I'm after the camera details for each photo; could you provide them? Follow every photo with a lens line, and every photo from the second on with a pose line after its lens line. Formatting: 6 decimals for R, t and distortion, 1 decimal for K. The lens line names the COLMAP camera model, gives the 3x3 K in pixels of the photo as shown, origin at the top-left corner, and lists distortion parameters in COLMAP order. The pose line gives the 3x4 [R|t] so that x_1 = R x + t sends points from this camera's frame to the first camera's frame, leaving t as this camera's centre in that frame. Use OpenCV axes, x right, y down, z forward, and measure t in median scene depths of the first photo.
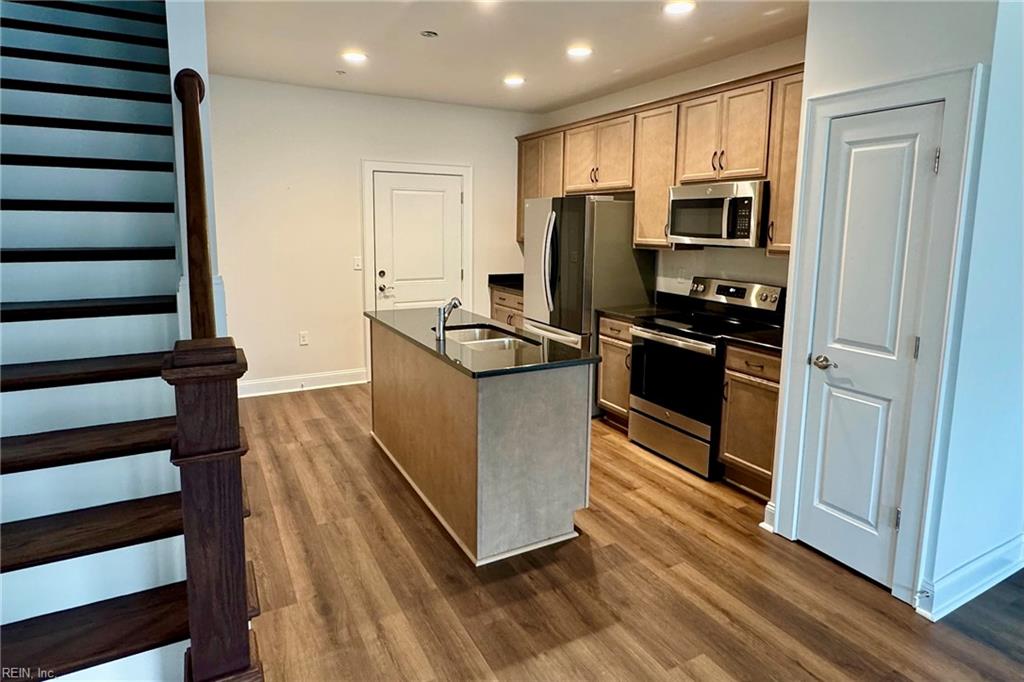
lens RADIAL K [[570.7, 0, 498.5], [0, 570.7, 292.8], [0, 0, 1]] dist [-0.020034, 0.004116]
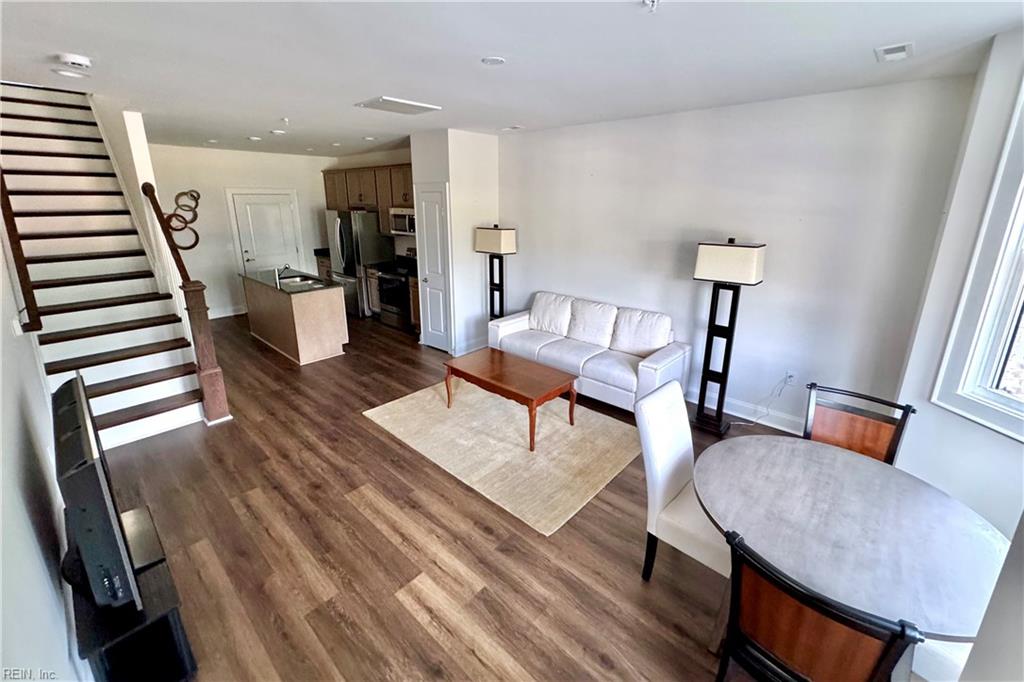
lens RADIAL K [[427.3, 0, 509.7], [0, 427.3, 311.7], [0, 0, 1]] dist [0.001959, -0.000085]
pose [[0.942470, -0.093785, 0.320864, 0.200417], [0.047874, 0.987812, 0.148106, -0.012458], [-0.330844, -0.124225, 0.935474, -0.880301]]
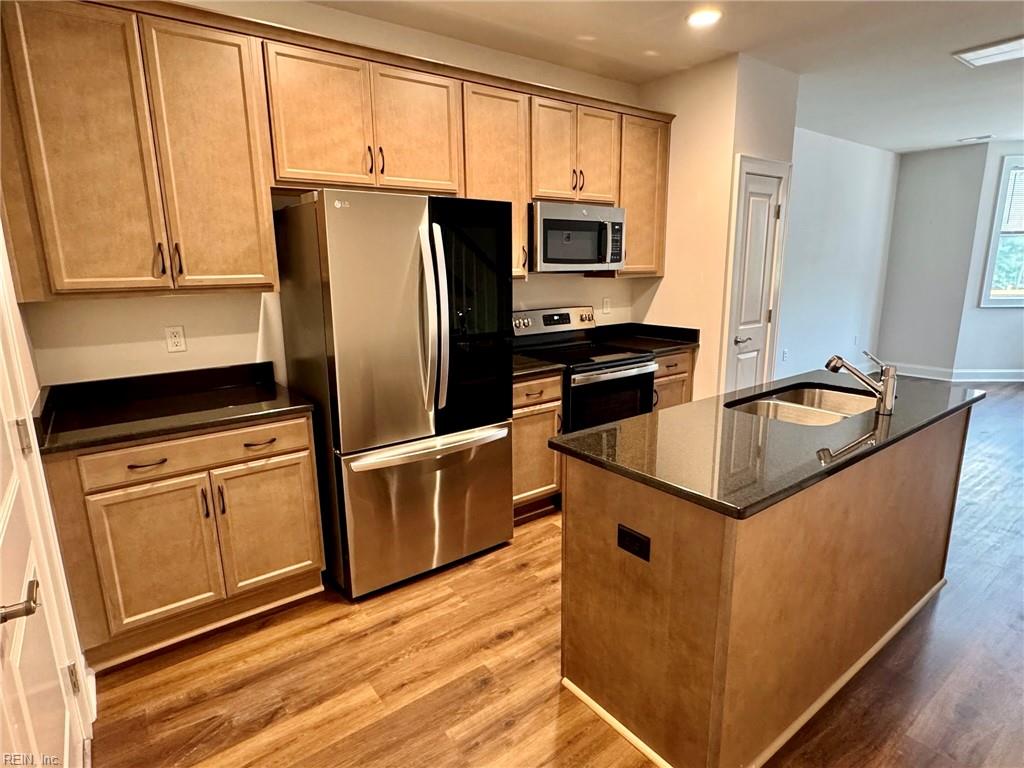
lens RADIAL K [[572.7, 0, 514.0], [0, 572.7, 387.7], [0, 0, 1]] dist [-0.012804, 0.000594]
pose [[-0.160993, -0.232816, 0.959103, -0.622292], [0.128242, 0.958606, 0.254222, -0.167530], [-0.978588, 0.163925, -0.124472, 1.360770]]
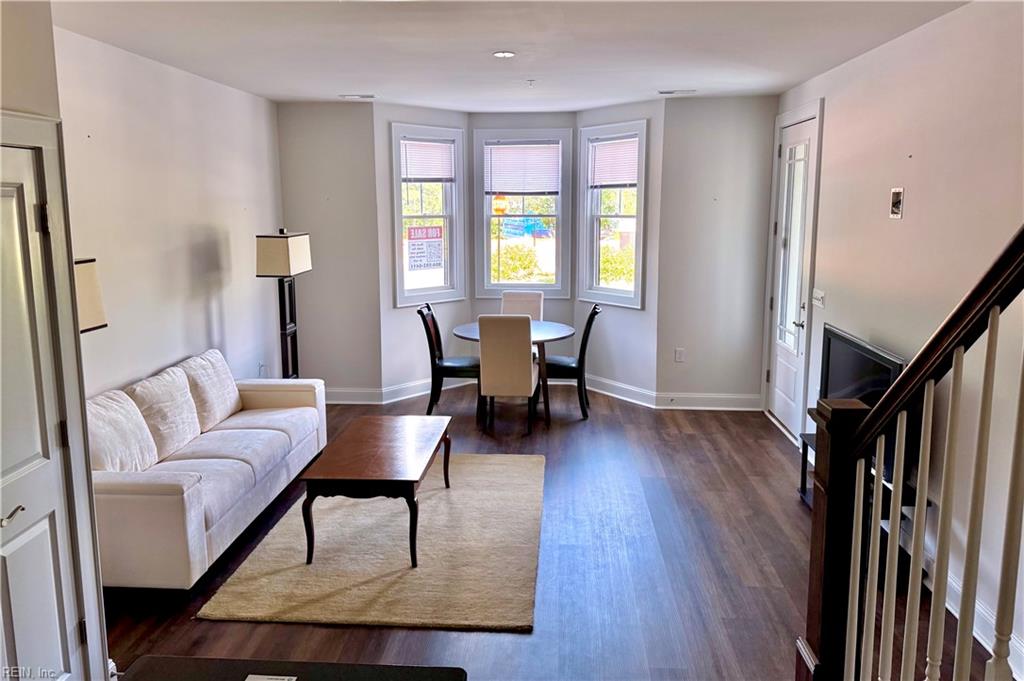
lens RADIAL K [[730.3, 0, 511.1], [0, 730.3, 315.3], [0, 0, 1]] dist [0.051500, -0.070810]
pose [[-0.851161, -0.094711, 0.516289, -0.253318], [0.051128, 0.963950, 0.261124, -0.214227], [-0.522409, 0.248655, -0.815635, 0.986392]]
